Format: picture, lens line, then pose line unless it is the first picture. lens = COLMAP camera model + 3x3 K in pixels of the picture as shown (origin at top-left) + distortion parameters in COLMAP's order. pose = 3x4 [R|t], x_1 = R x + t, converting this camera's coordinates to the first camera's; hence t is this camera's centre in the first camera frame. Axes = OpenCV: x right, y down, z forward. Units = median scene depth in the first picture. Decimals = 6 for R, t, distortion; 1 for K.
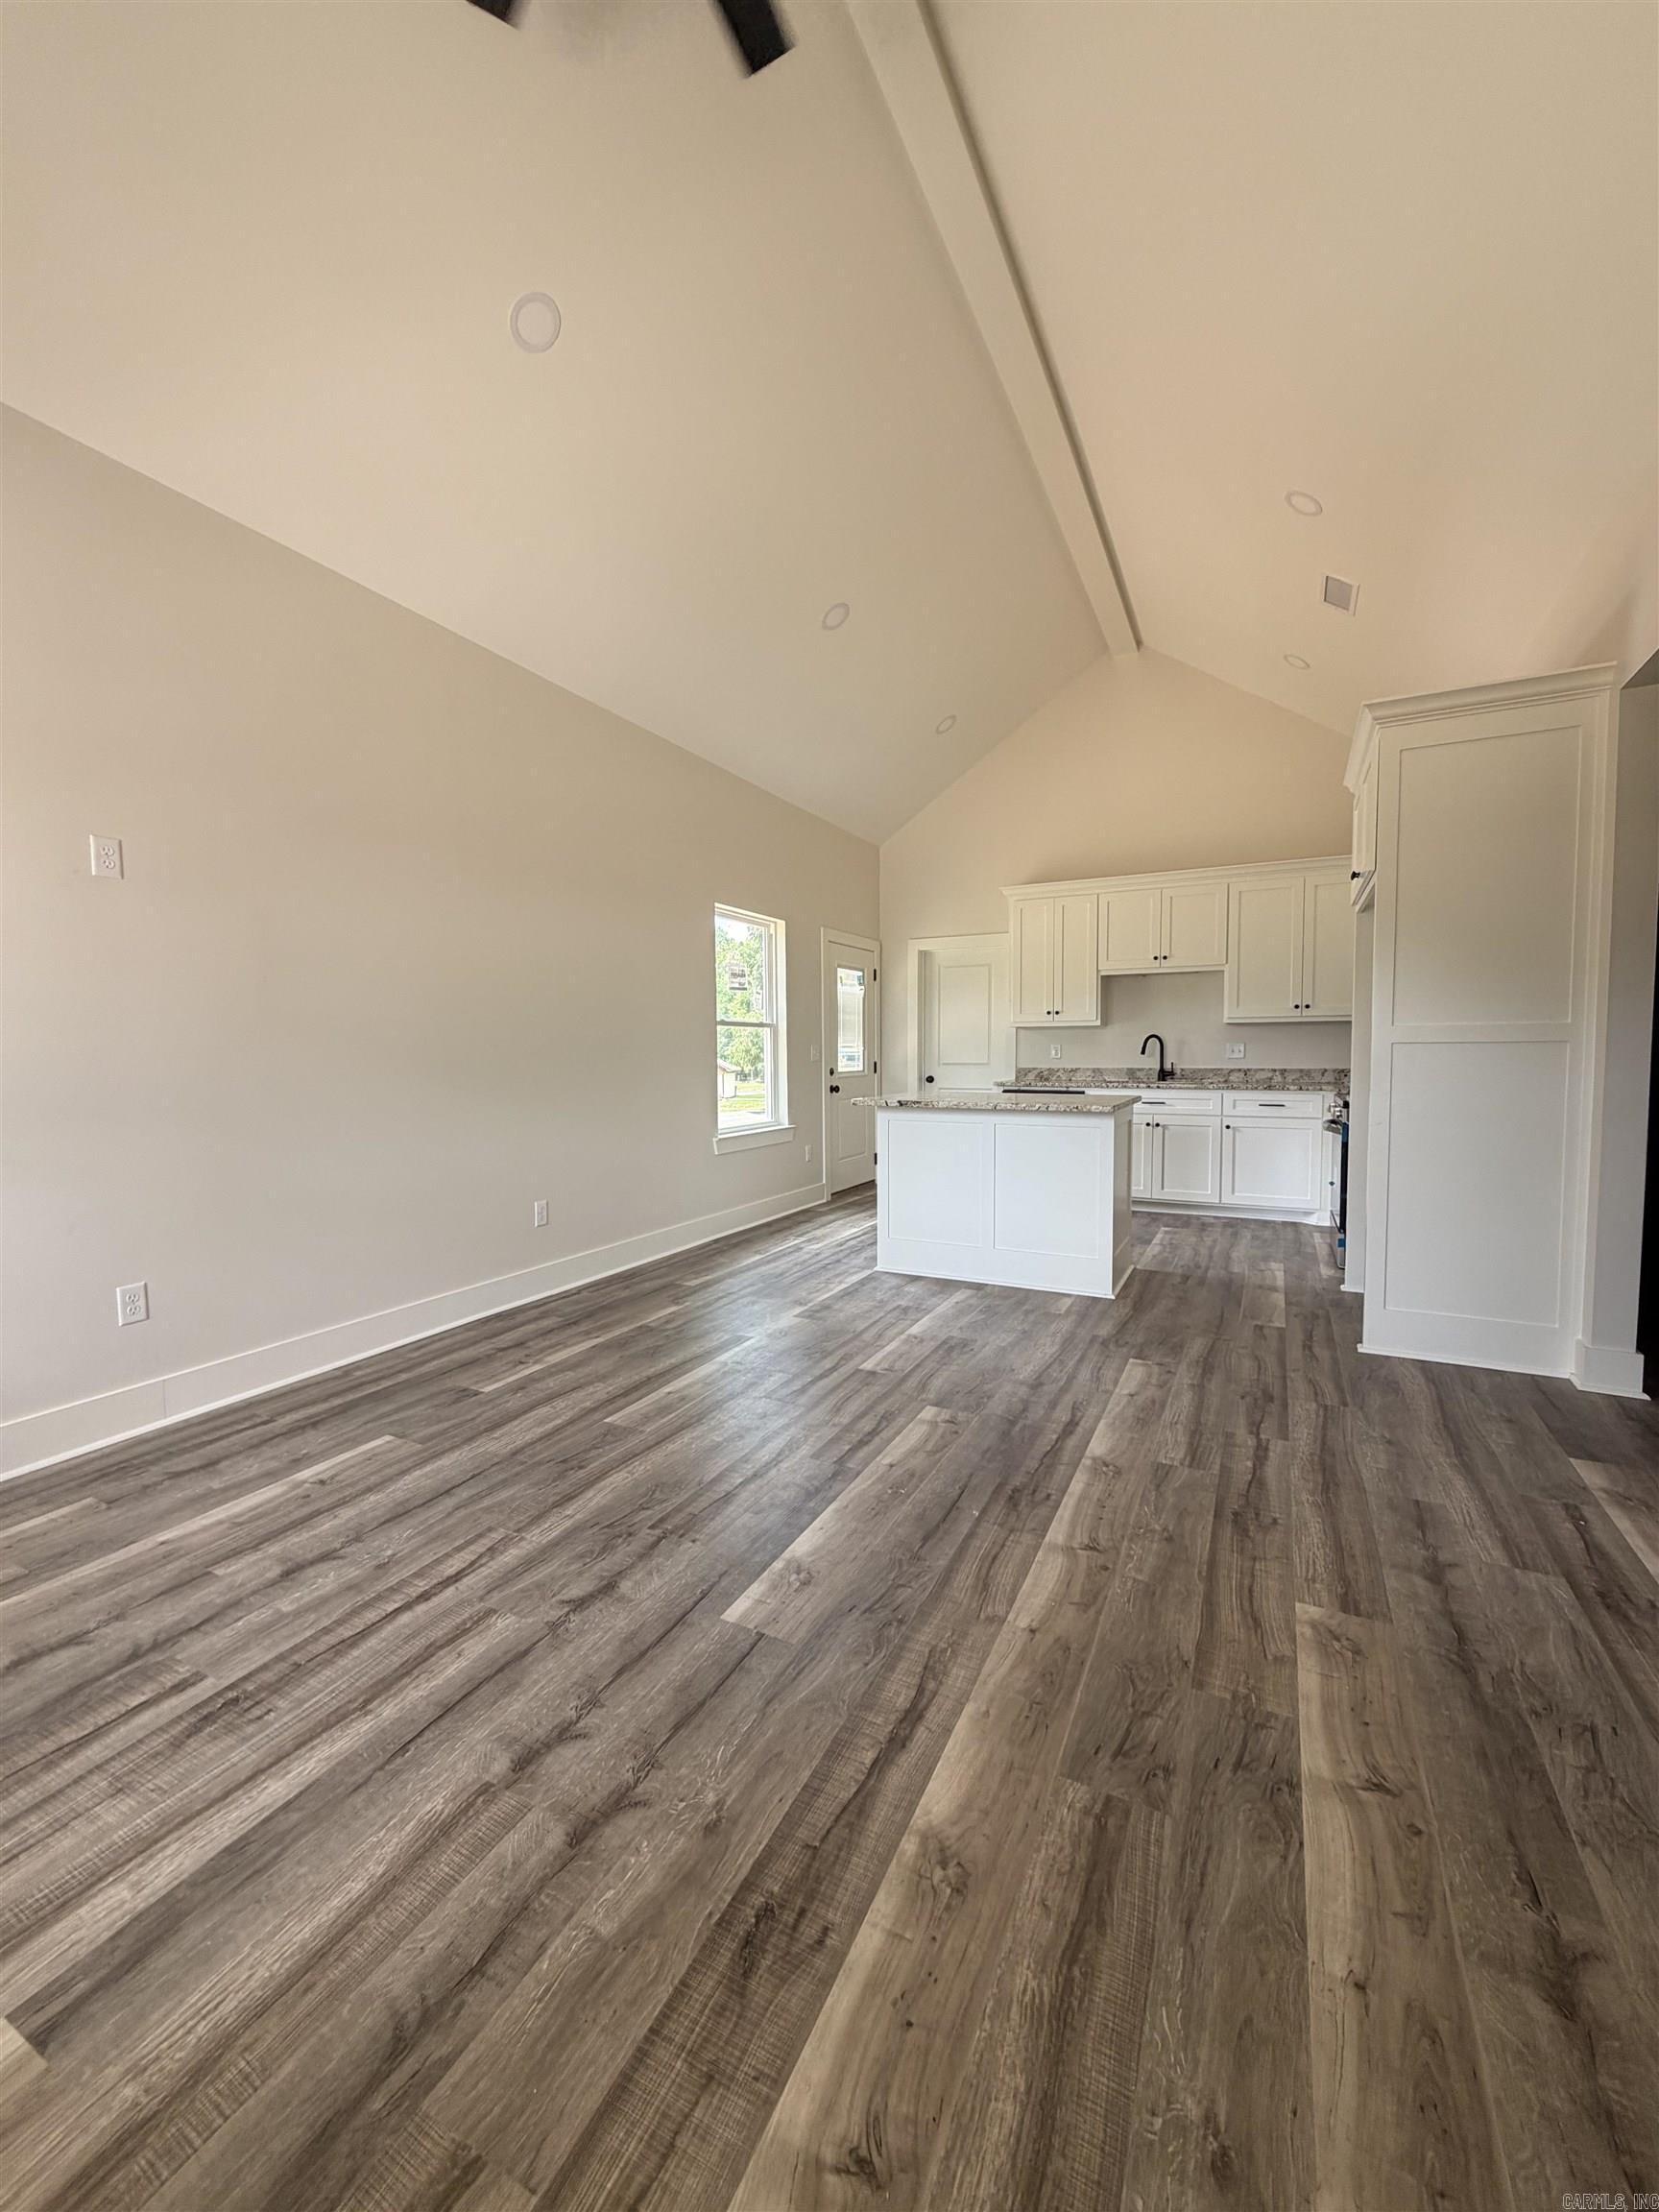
lens RADIAL K [[881.2, 0, 824.9], [0, 881.2, 1110.6], [0, 0, 1]] dist [-0.001996, 0.000177]
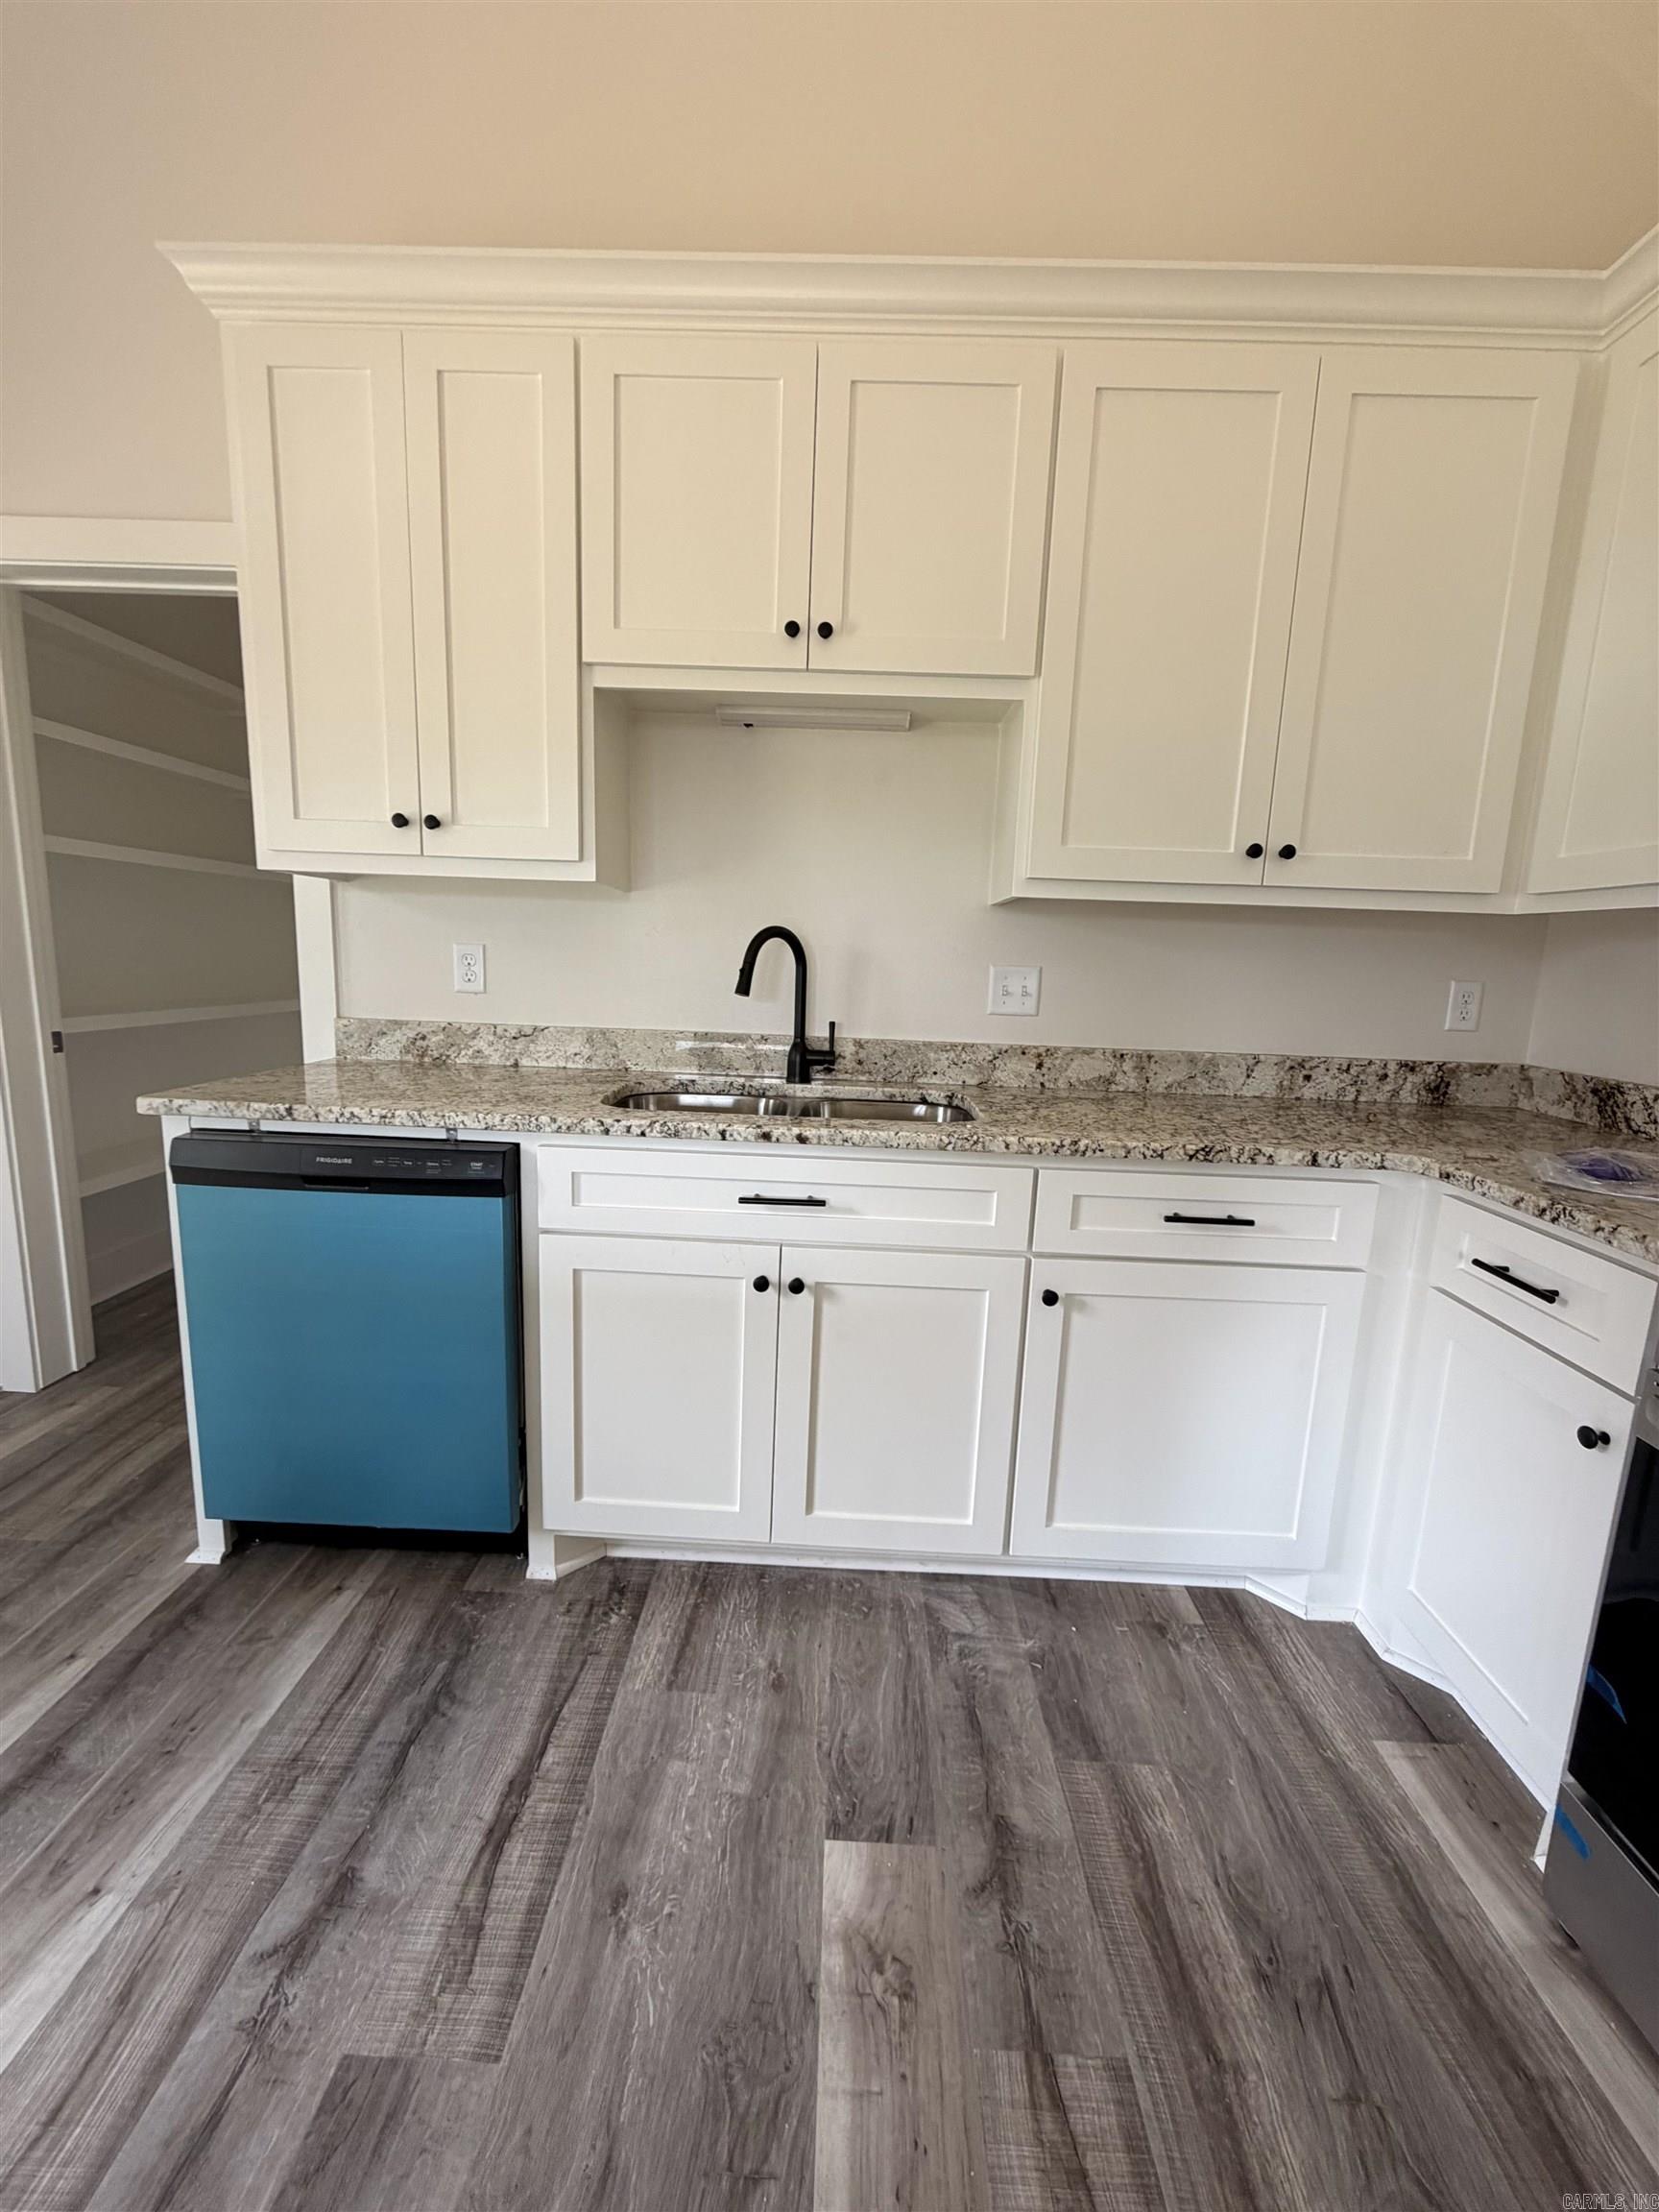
lens RADIAL K [[881.2, 0, 832.8], [0, 881.2, 1104.8], [0, 0, 1]] dist [-0.001996, 0.000177]
pose [[0.900960, -0.033504, 0.432607, 0.657386], [-0.013251, 0.994425, 0.104610, -0.146855], [-0.433700, -0.099982, 0.895493, 1.824253]]
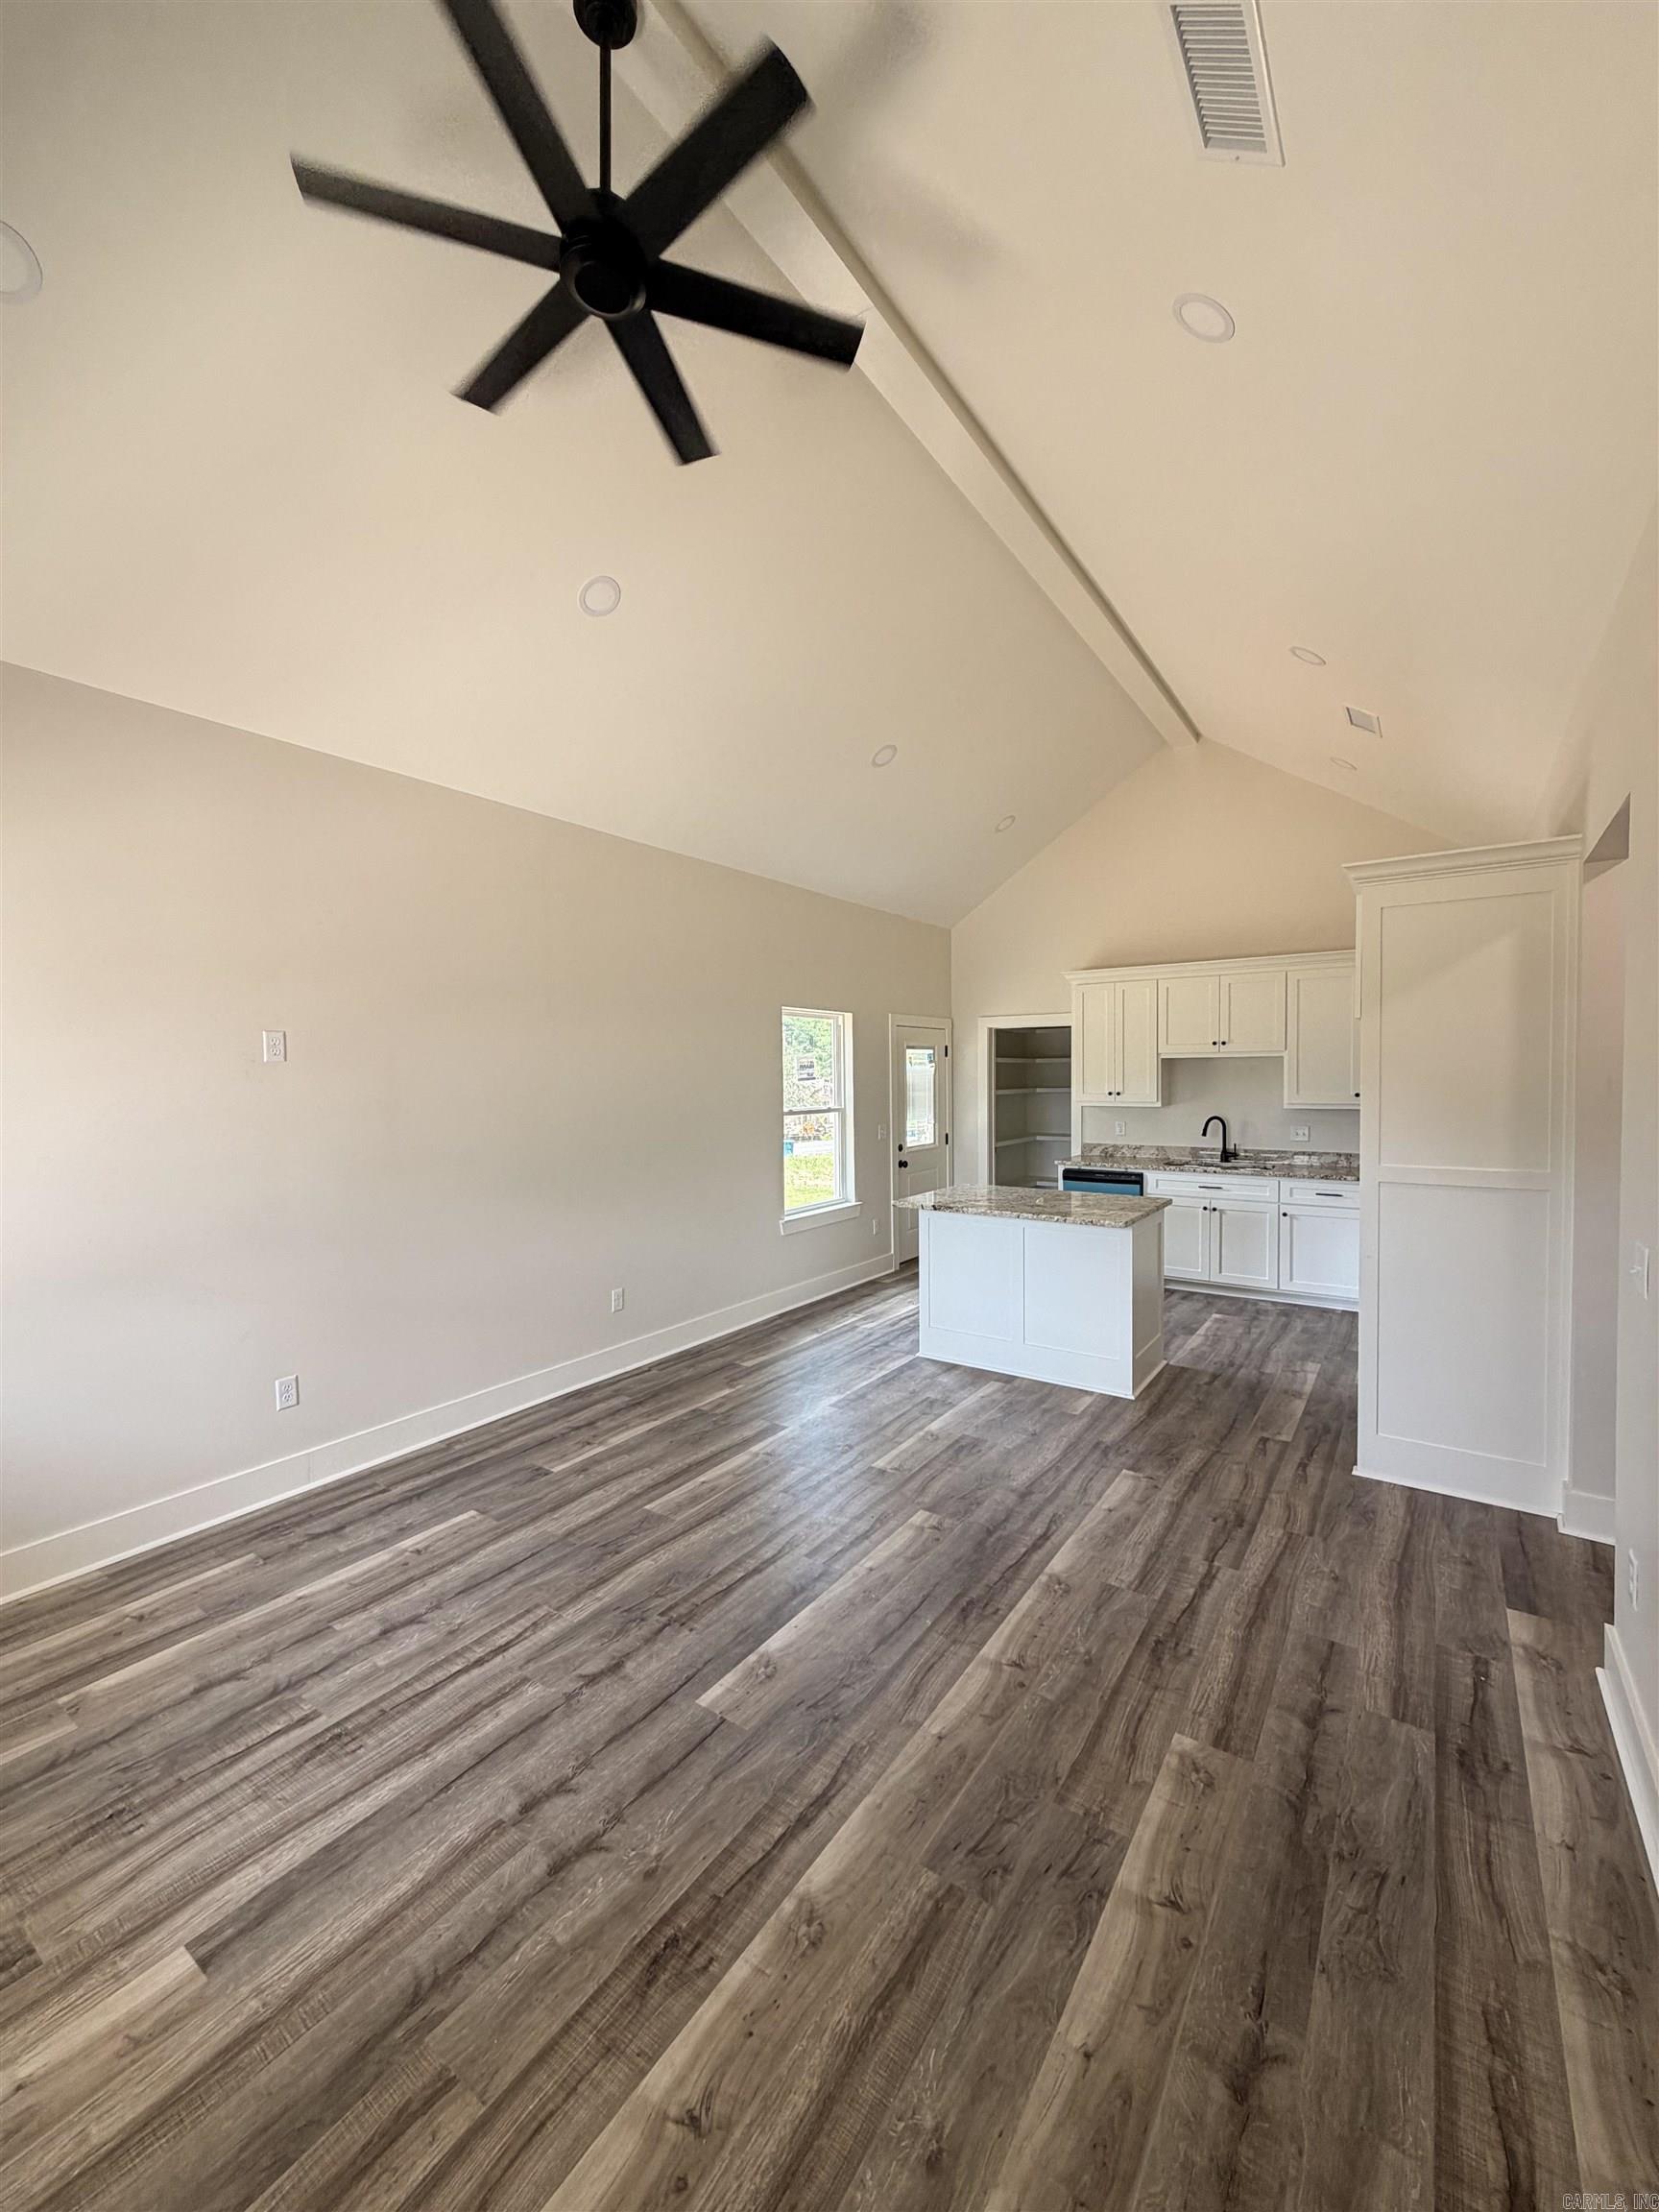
lens RADIAL K [[881.2, 0, 823.8], [0, 881.2, 1107.6], [0, 0, 1]] dist [-0.001996, 0.000177]
pose [[0.990634, 0.001579, -0.136533, 0.162222], [-0.005231, 0.999638, -0.026390, -0.169609], [0.136442, 0.026857, 0.990284, -0.173838]]
